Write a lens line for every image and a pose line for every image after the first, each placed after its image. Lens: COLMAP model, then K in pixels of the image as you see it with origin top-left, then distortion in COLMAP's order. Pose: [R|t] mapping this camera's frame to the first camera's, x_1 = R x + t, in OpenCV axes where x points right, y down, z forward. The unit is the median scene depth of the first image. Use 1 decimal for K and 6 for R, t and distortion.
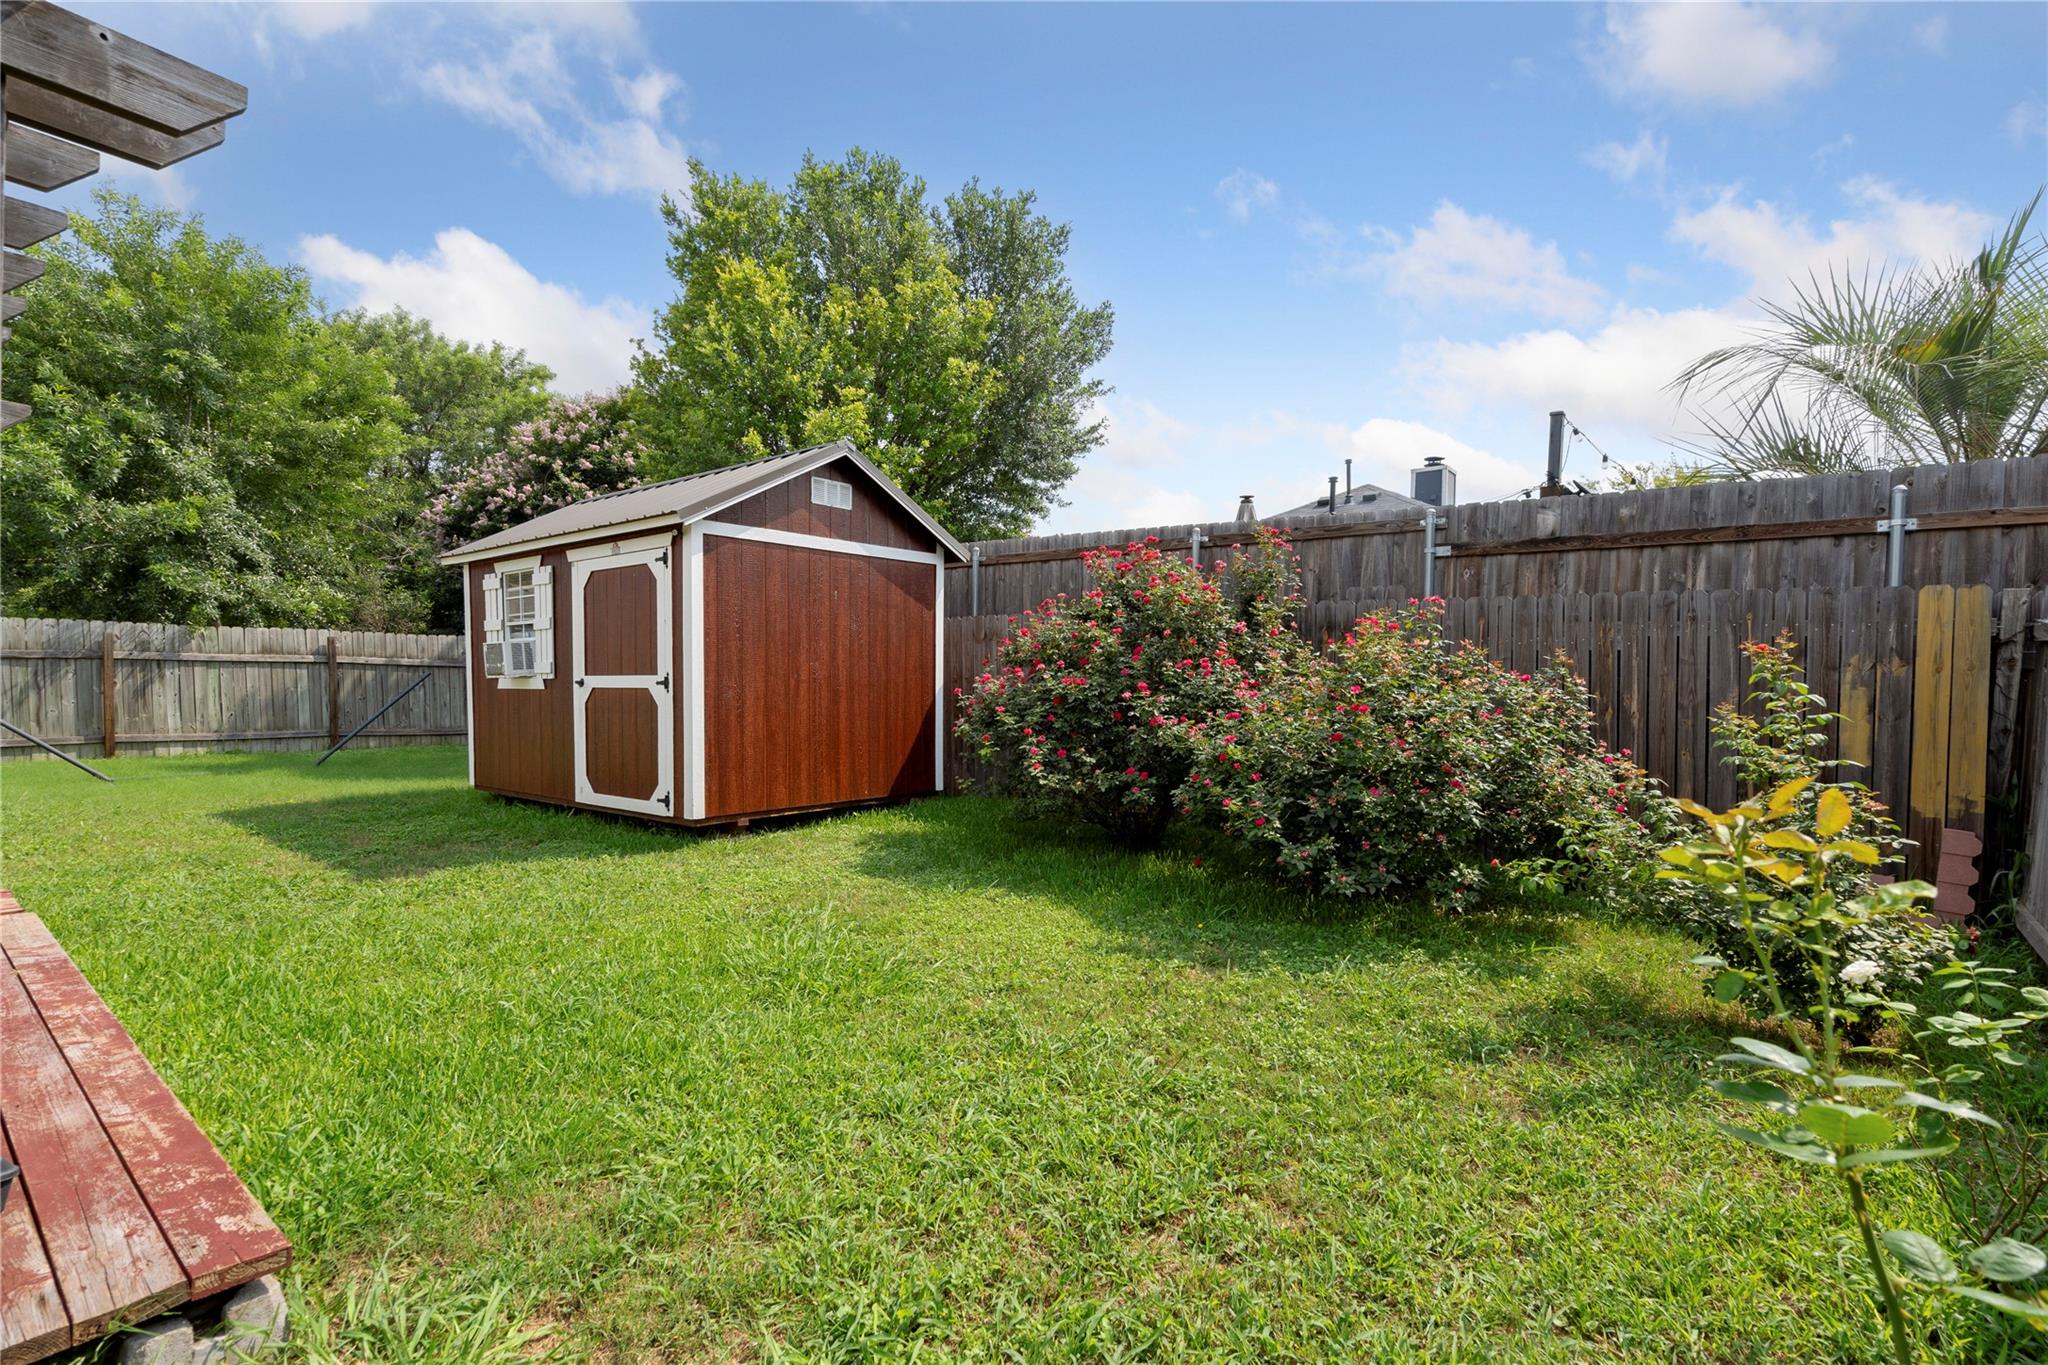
lens RADIAL K [[981.7, 0, 979.7], [0, 981.7, 724.2], [0, 0, 1]] dist [-0.003784, -0.000561]
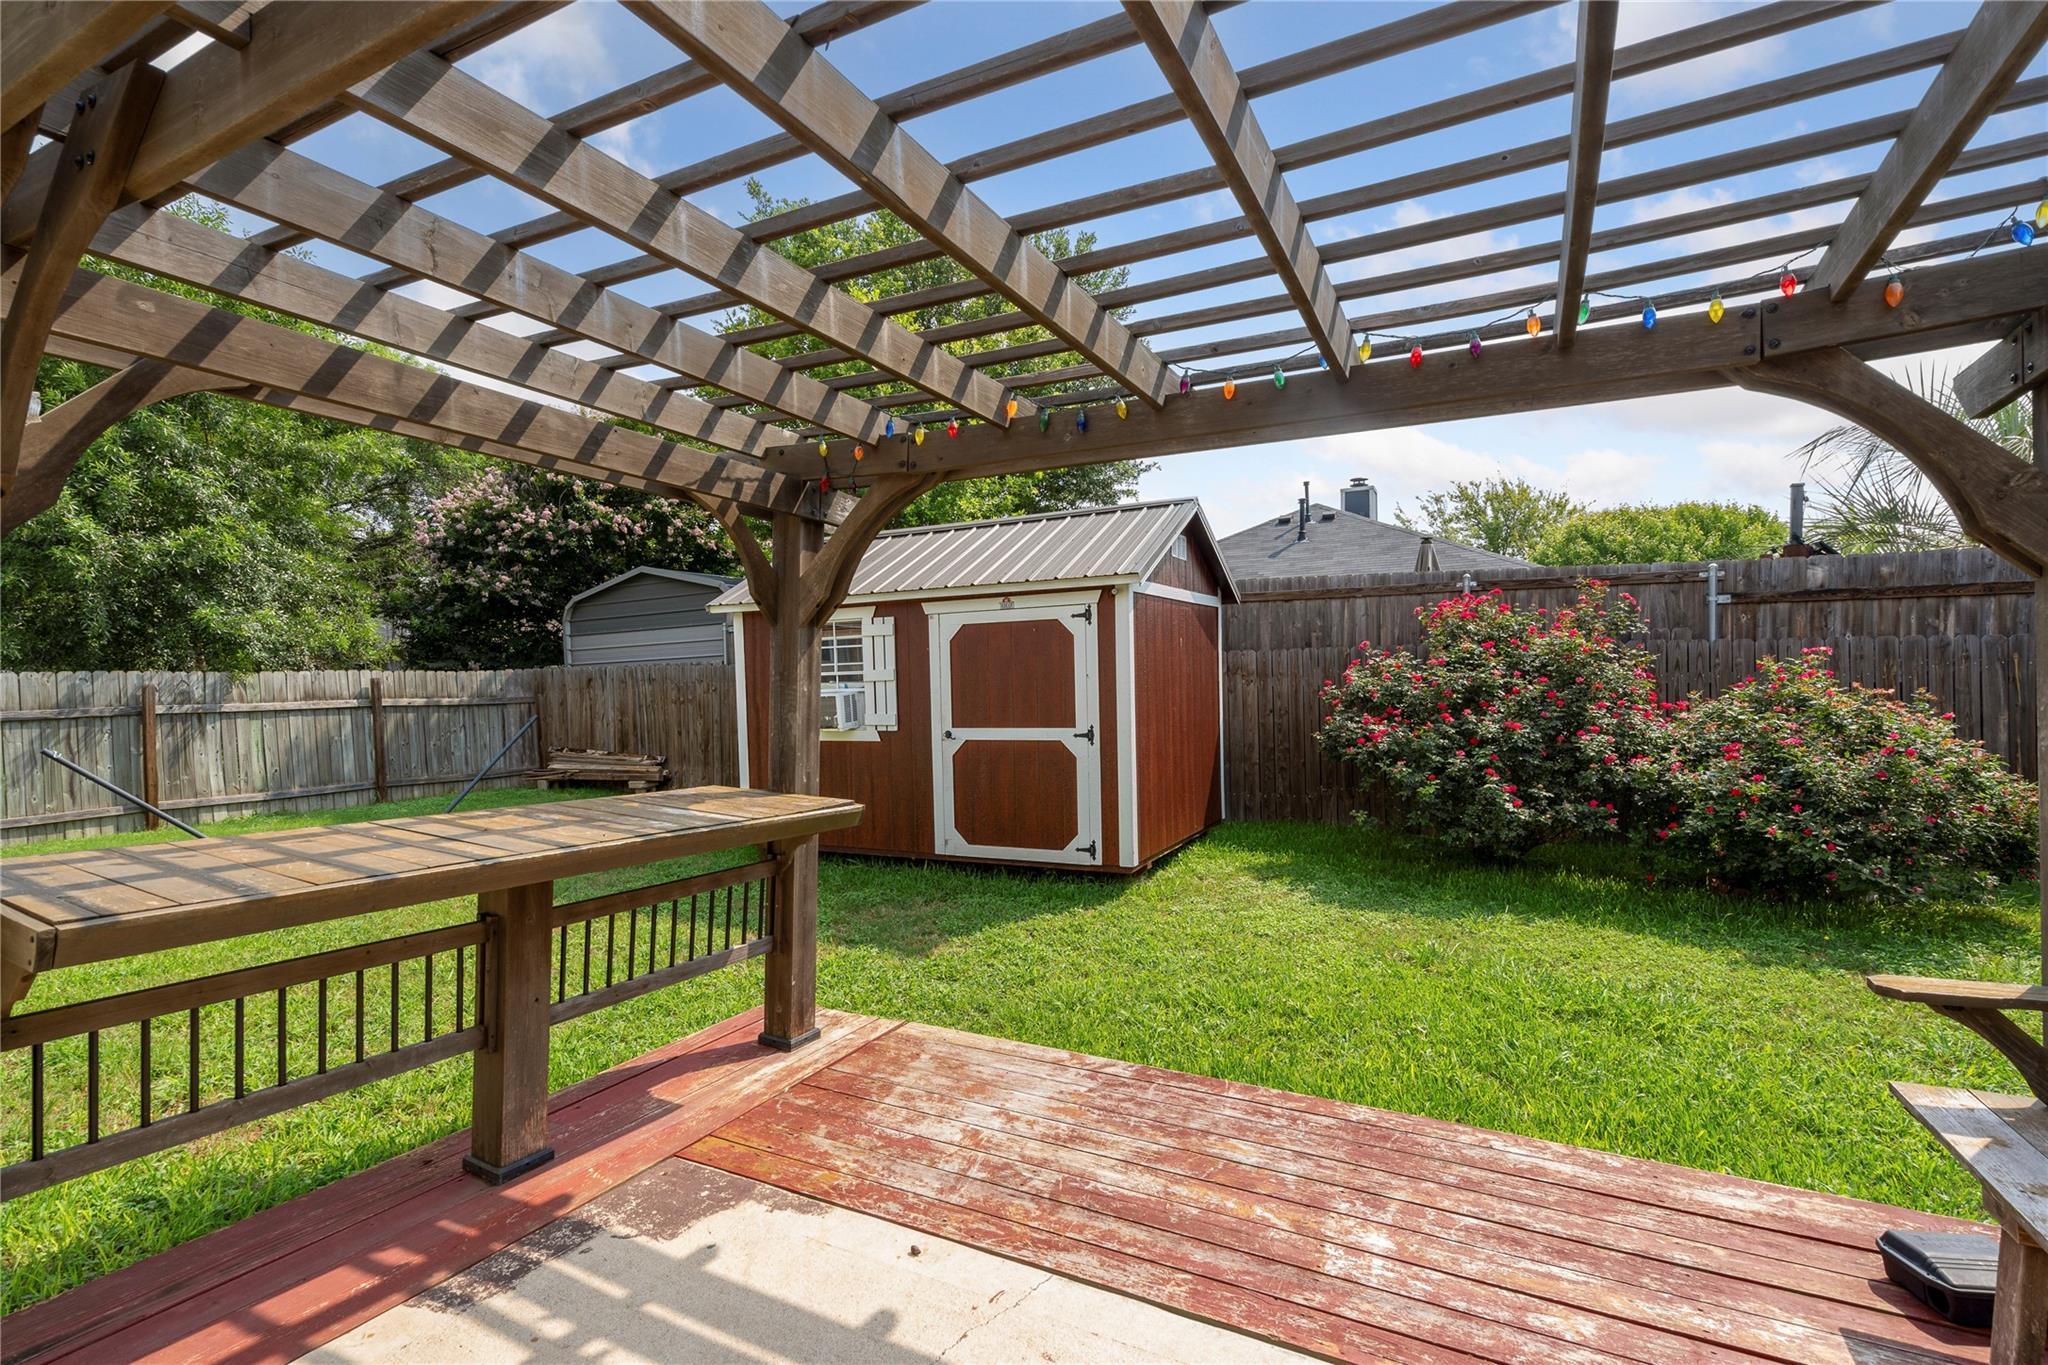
lens RADIAL K [[981.7, 0, 979.7], [0, 981.7, 724.2], [0, 0, 1]] dist [-0.003784, -0.000561]
pose [[0.979329, -0.039435, 0.198394, -0.534838], [0.039077, 0.999220, 0.005719, -0.054216], [-0.198465, 0.002152, 0.980106, 0.010885]]
